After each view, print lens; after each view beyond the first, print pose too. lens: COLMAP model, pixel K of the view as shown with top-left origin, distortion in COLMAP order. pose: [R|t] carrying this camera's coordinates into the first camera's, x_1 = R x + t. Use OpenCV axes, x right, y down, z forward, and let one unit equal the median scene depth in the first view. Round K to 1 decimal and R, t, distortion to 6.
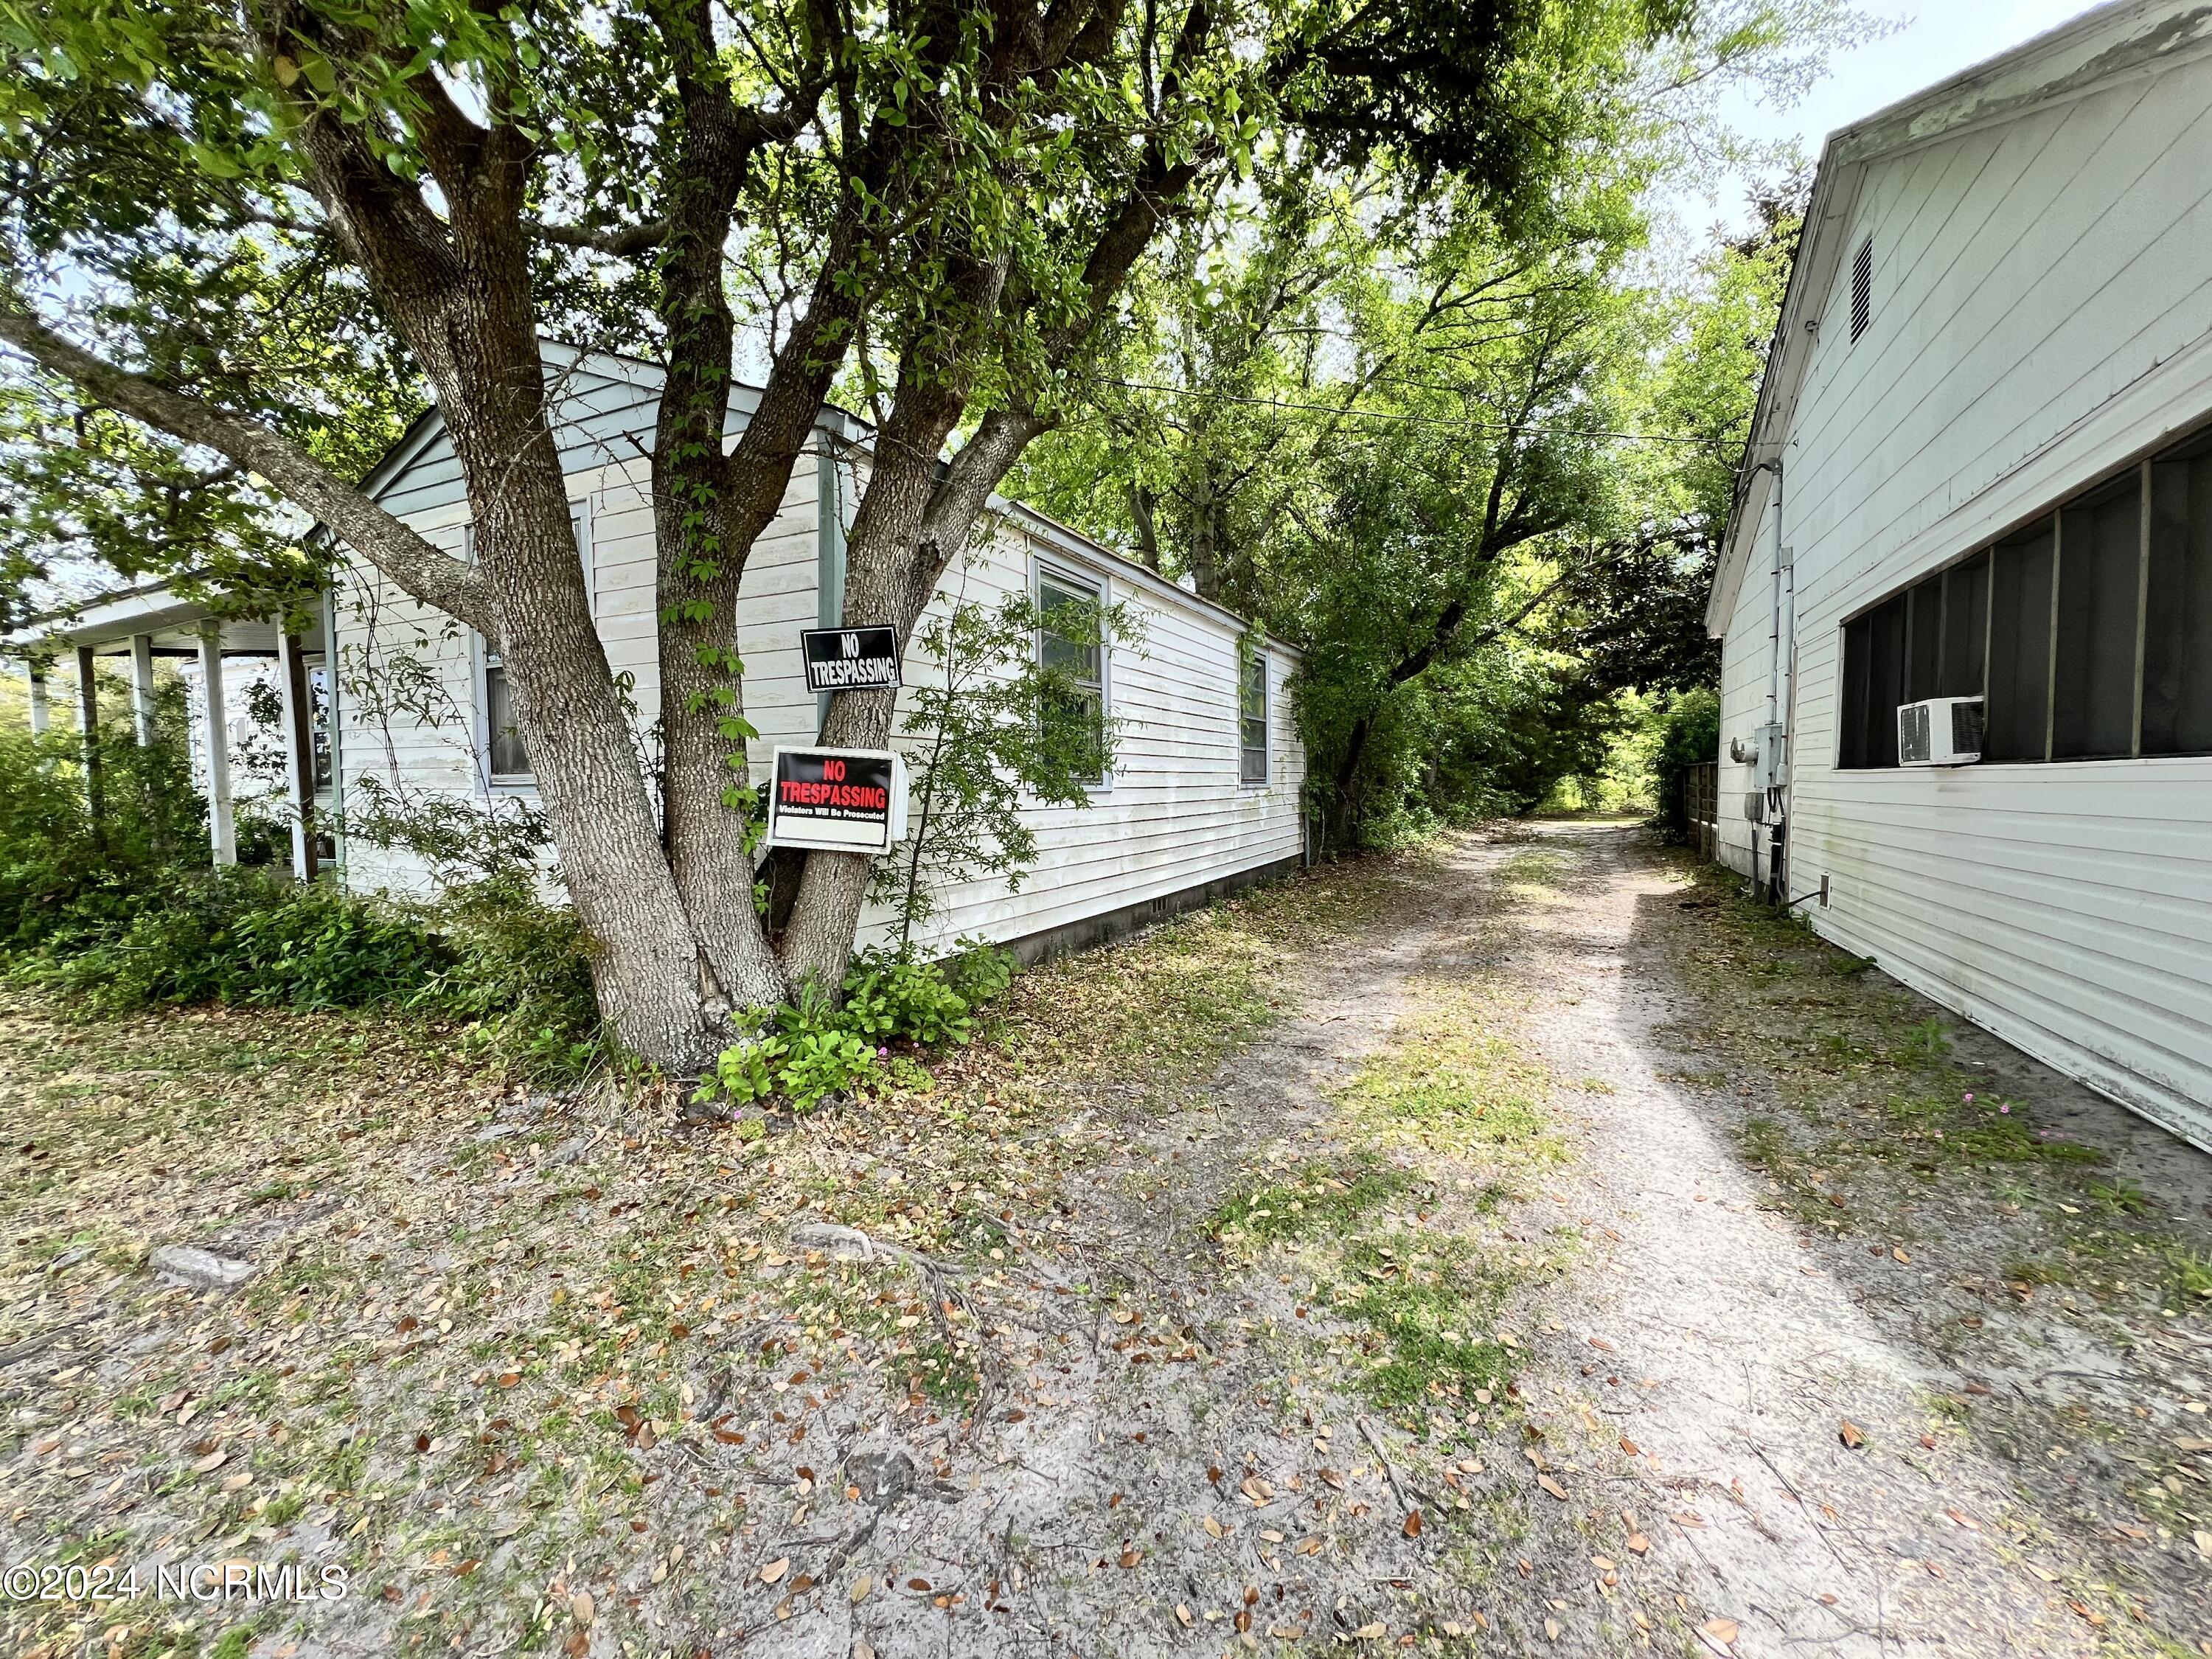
lens RADIAL K [[884.3, 0, 1106.0], [0, 884.3, 829.5], [0, 0, 1]] dist [0.000334, 0.000032]
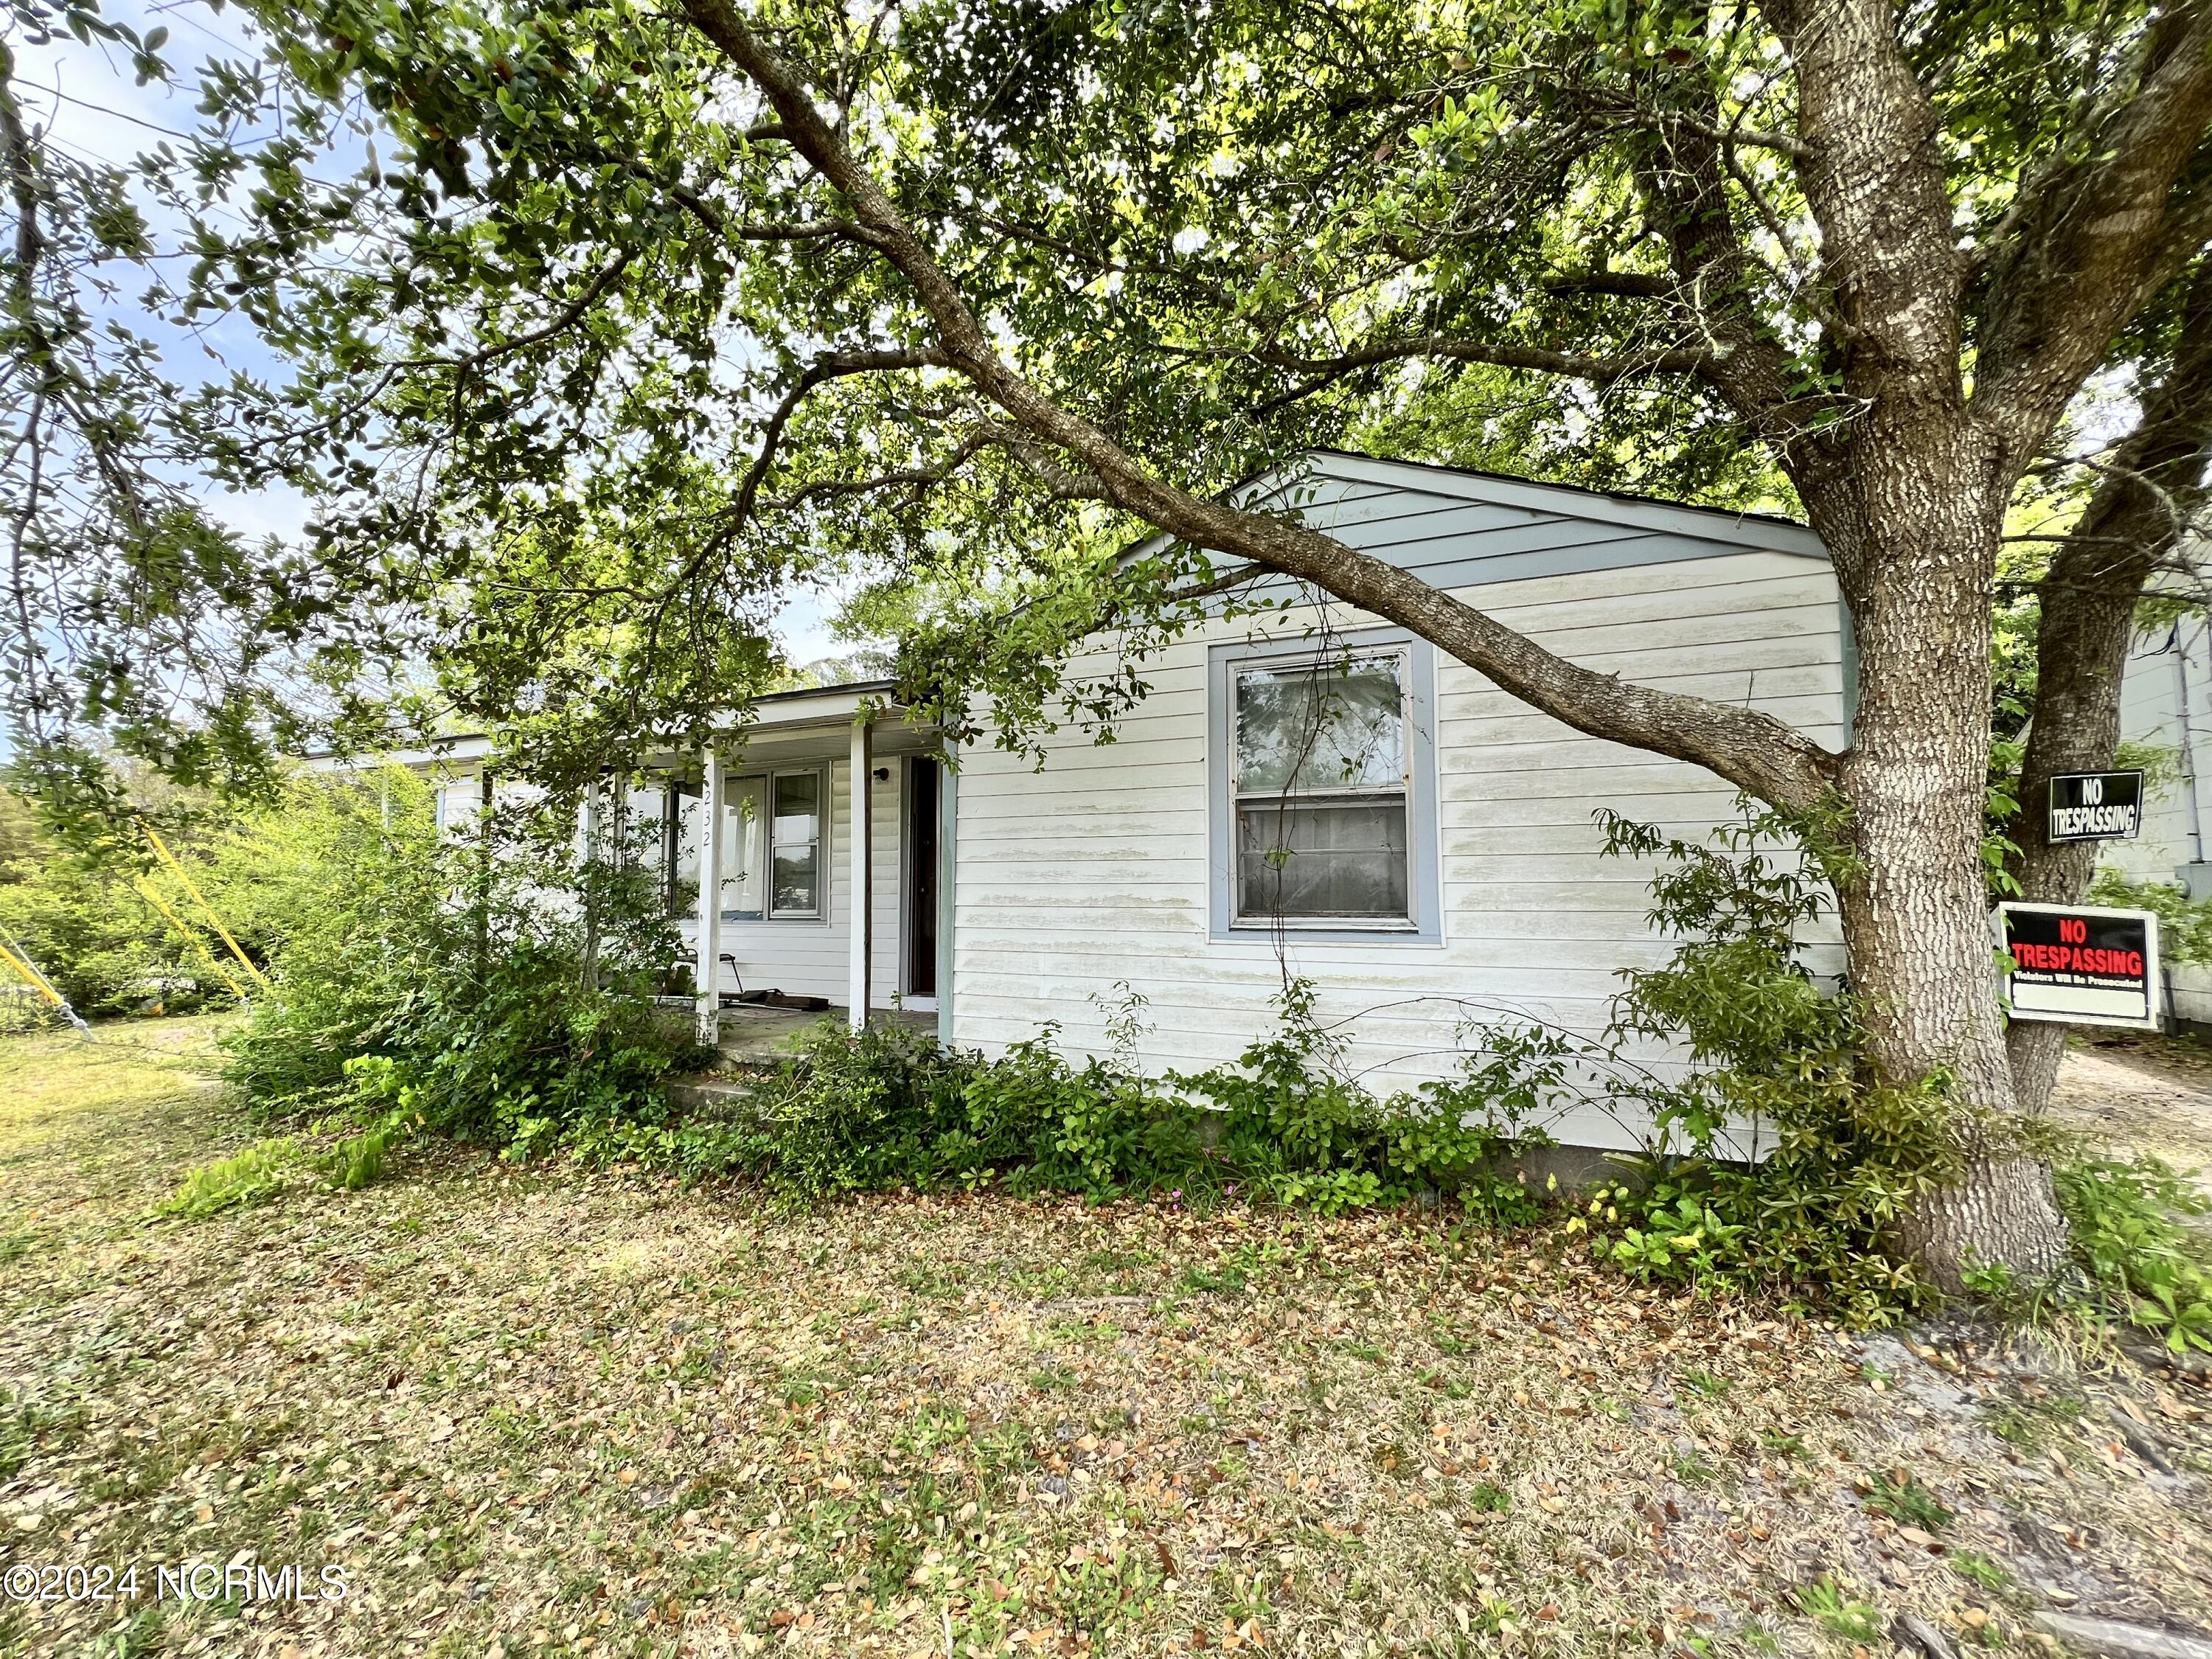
lens RADIAL K [[895.7, 0, 1106.0], [0, 895.7, 829.5], [0, 0, 1]] dist [-0.000529, 0.000148]
pose [[0.998300, 0.009166, 0.057553, -1.319672], [-0.001988, 0.992336, -0.123555, -0.054931], [-0.058245, 0.123230, 0.990667, 0.160395]]
